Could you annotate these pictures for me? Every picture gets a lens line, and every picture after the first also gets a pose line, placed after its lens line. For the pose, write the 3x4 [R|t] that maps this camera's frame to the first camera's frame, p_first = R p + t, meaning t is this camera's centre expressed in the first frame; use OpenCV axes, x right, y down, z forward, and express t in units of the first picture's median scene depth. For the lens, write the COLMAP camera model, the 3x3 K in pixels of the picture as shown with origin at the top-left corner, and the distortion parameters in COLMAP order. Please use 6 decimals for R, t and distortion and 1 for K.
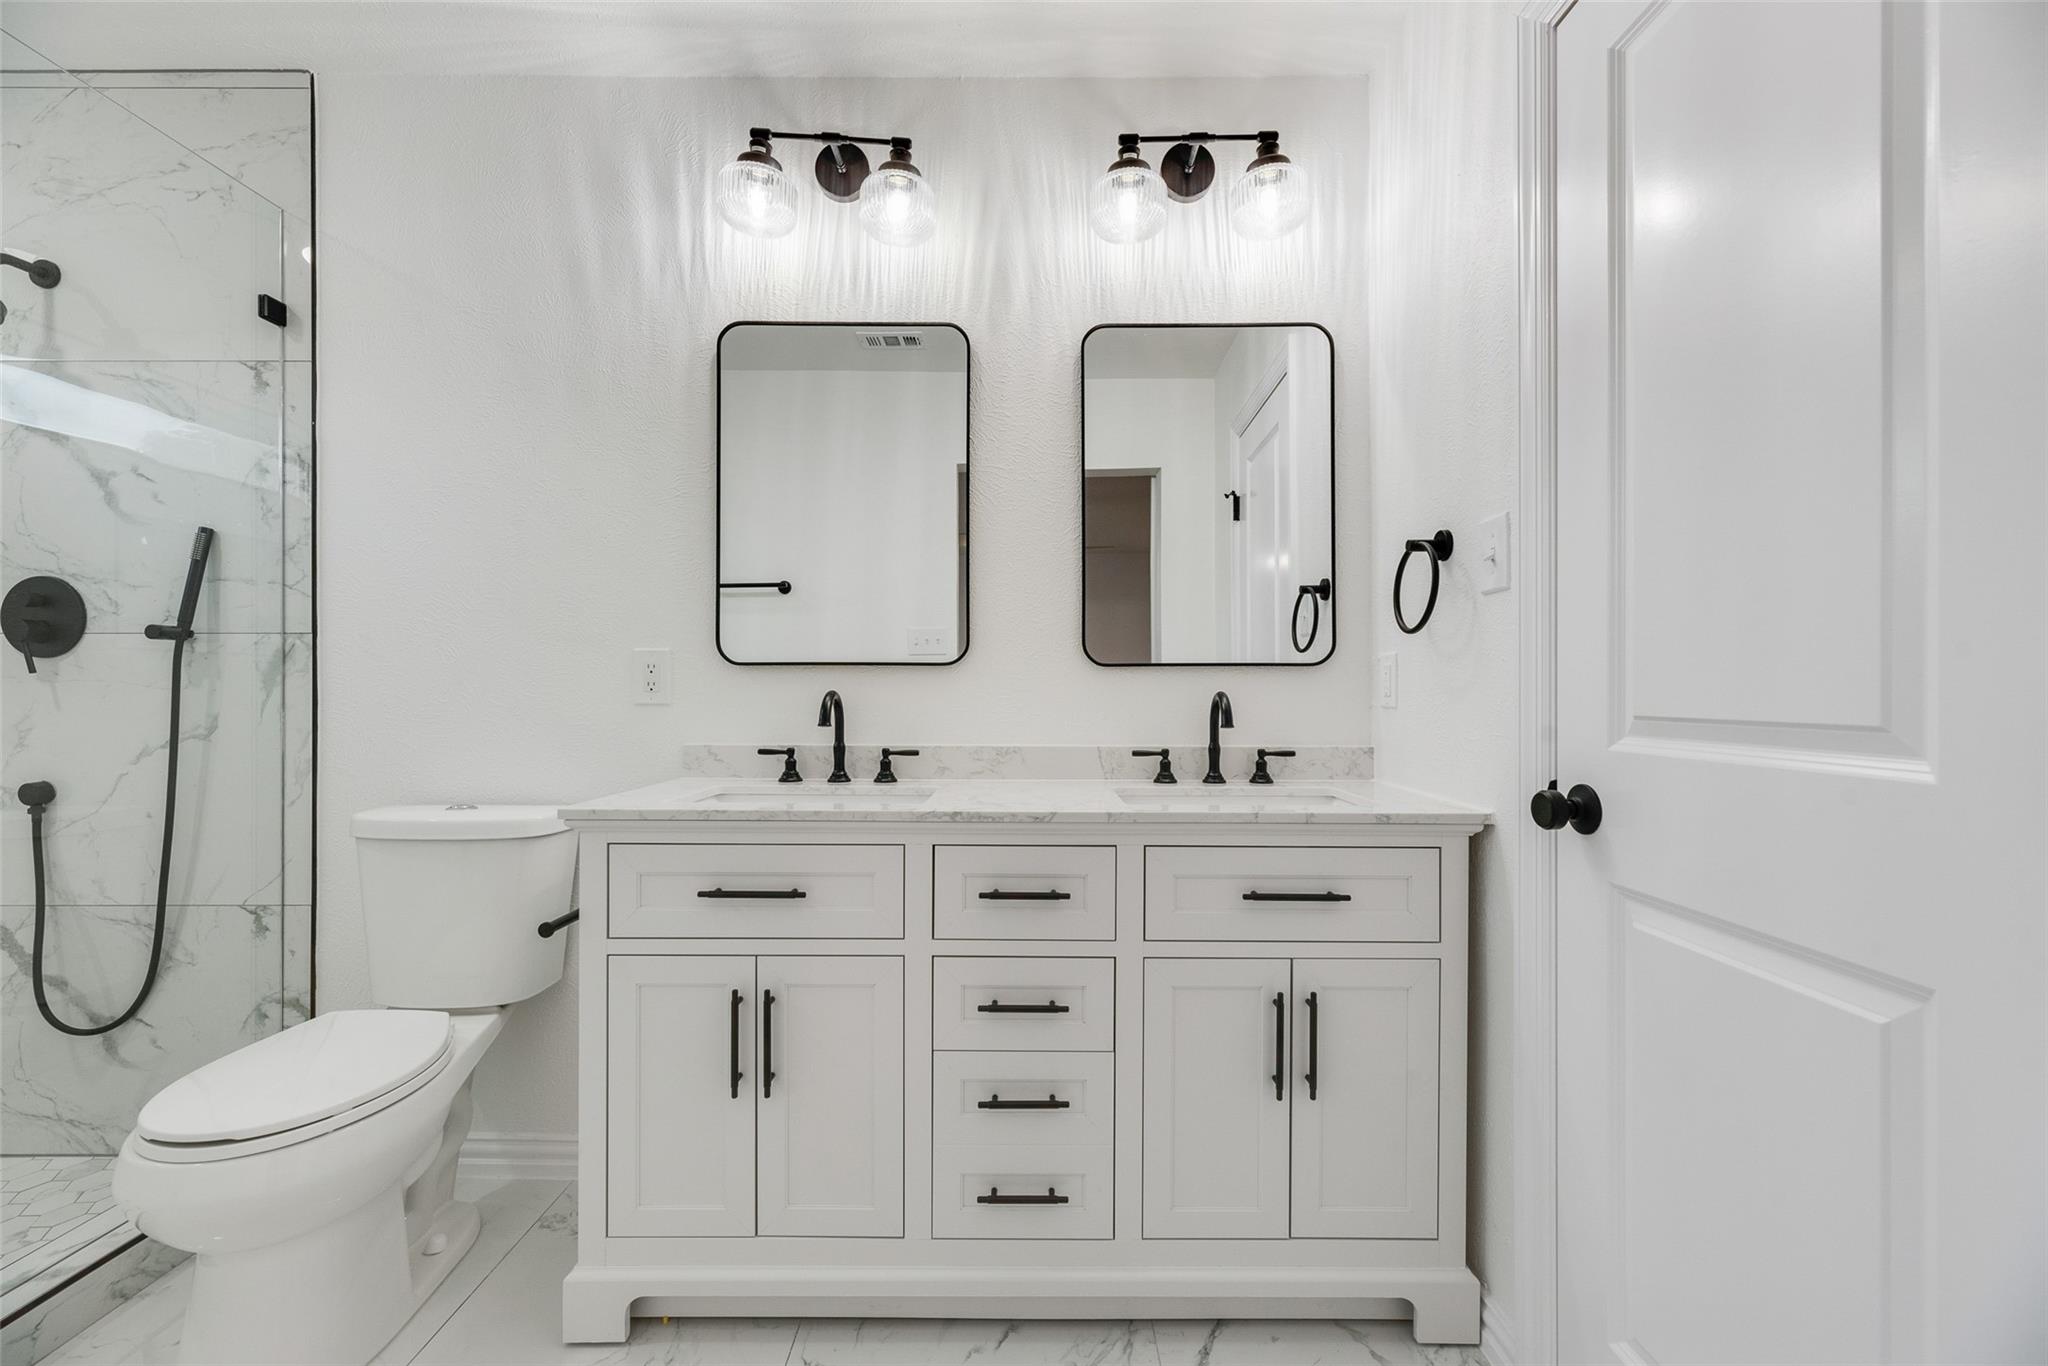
lens RADIAL K [[829.6, 0, 1021.3], [0, 829.6, 686.1], [0, 0, 1]] dist [0.000551, -0.000693]
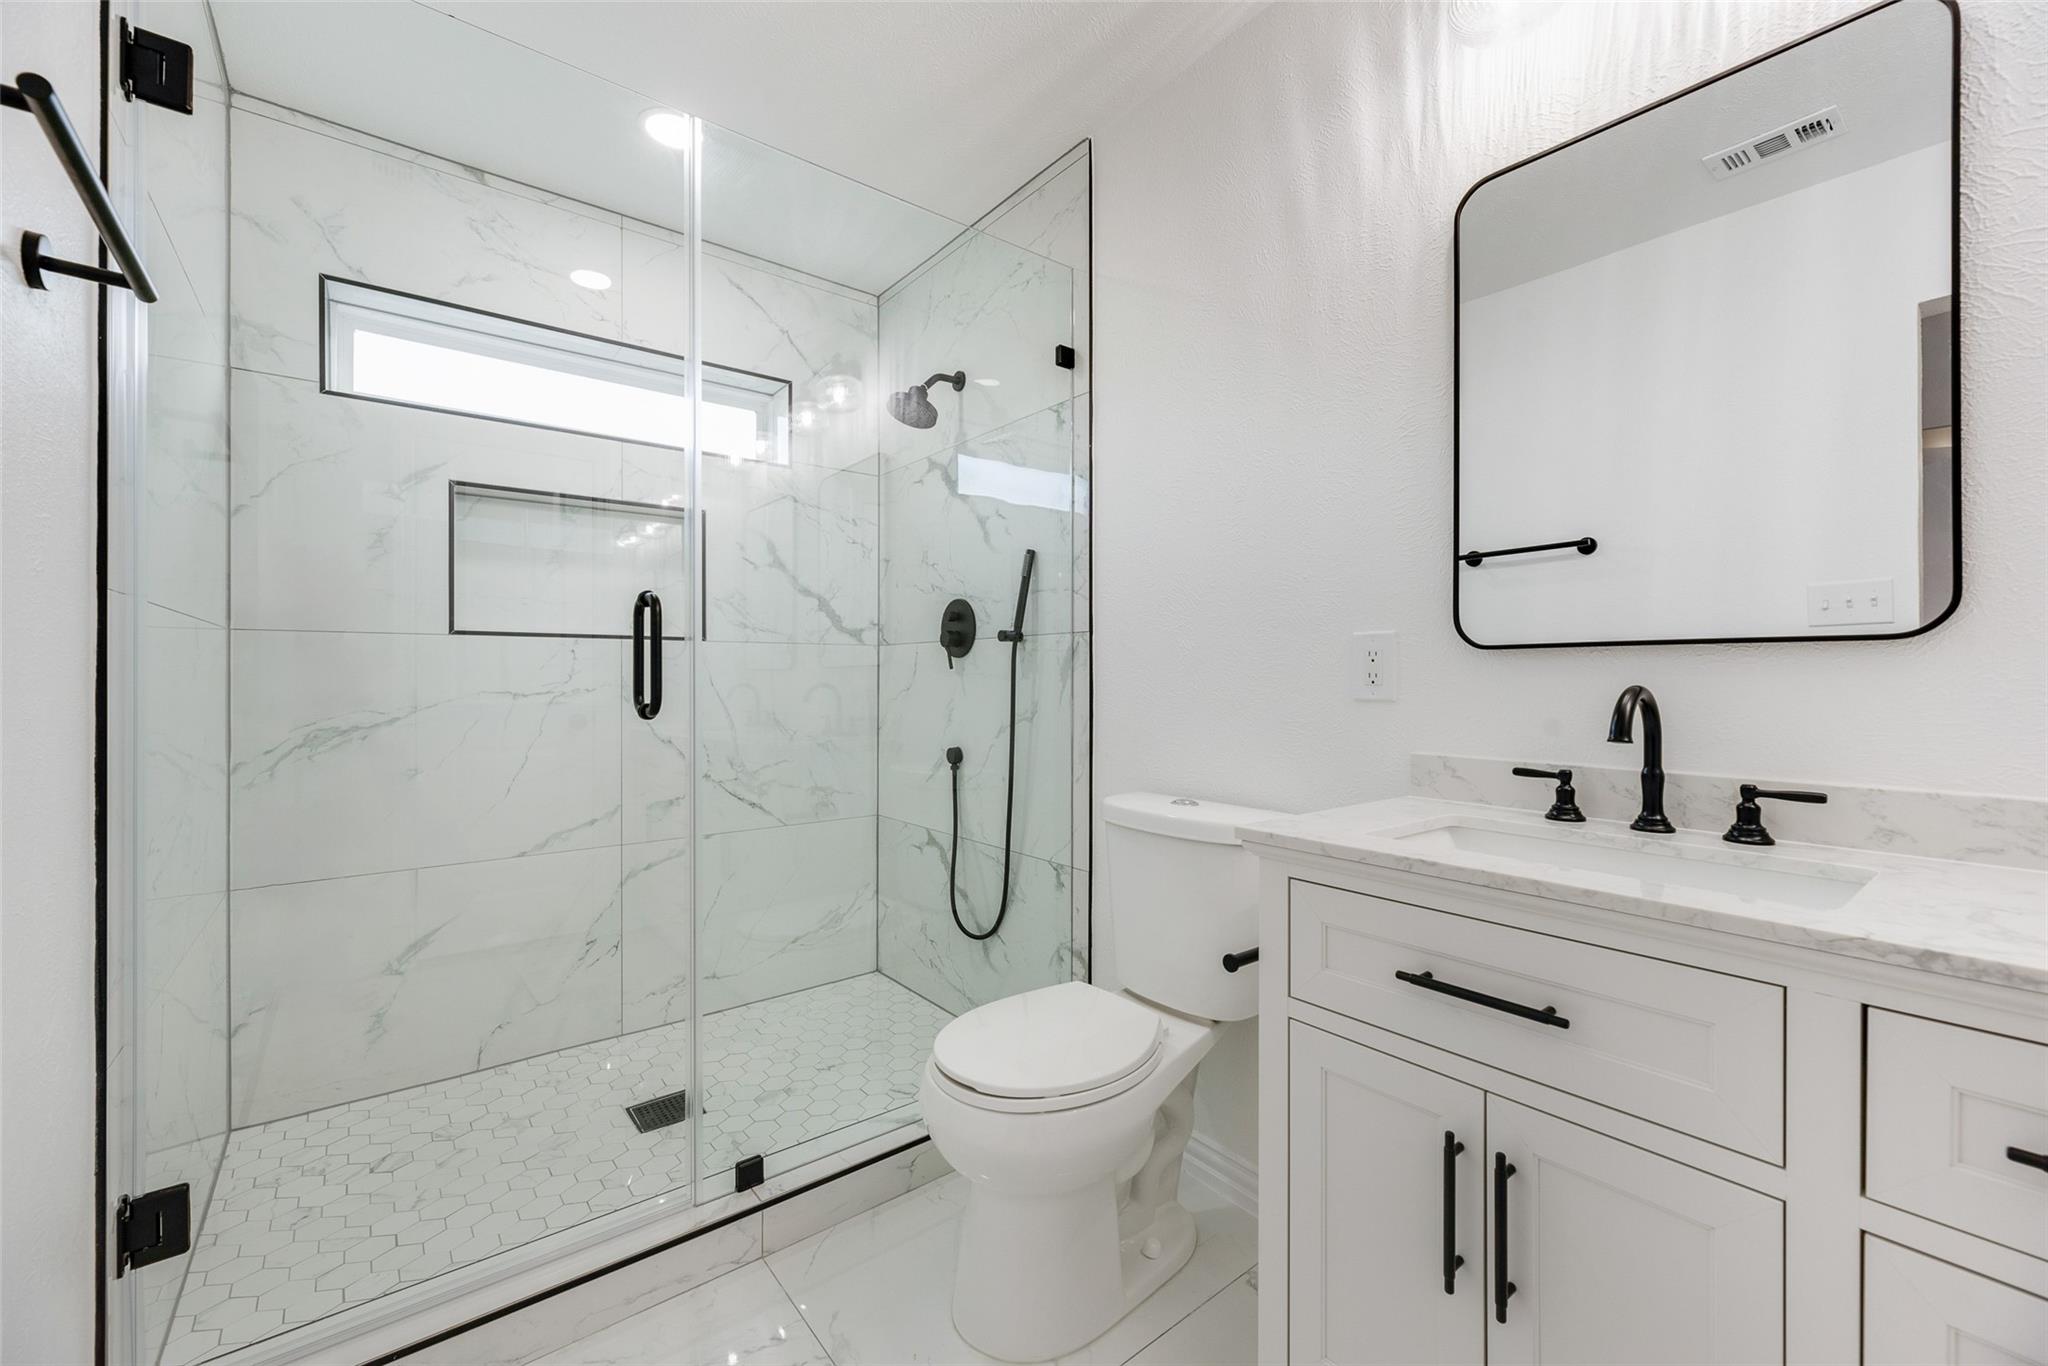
lens RADIAL K [[829.6, 0, 1028.4], [0, 829.6, 675.3], [0, 0, 1]] dist [0.000551, -0.000693]
pose [[0.623055, -0.003186, -0.782172, -0.021489], [0.002748, 0.999994, -0.001885, -0.002142], [0.782174, -0.000975, 0.623060, 0.230689]]
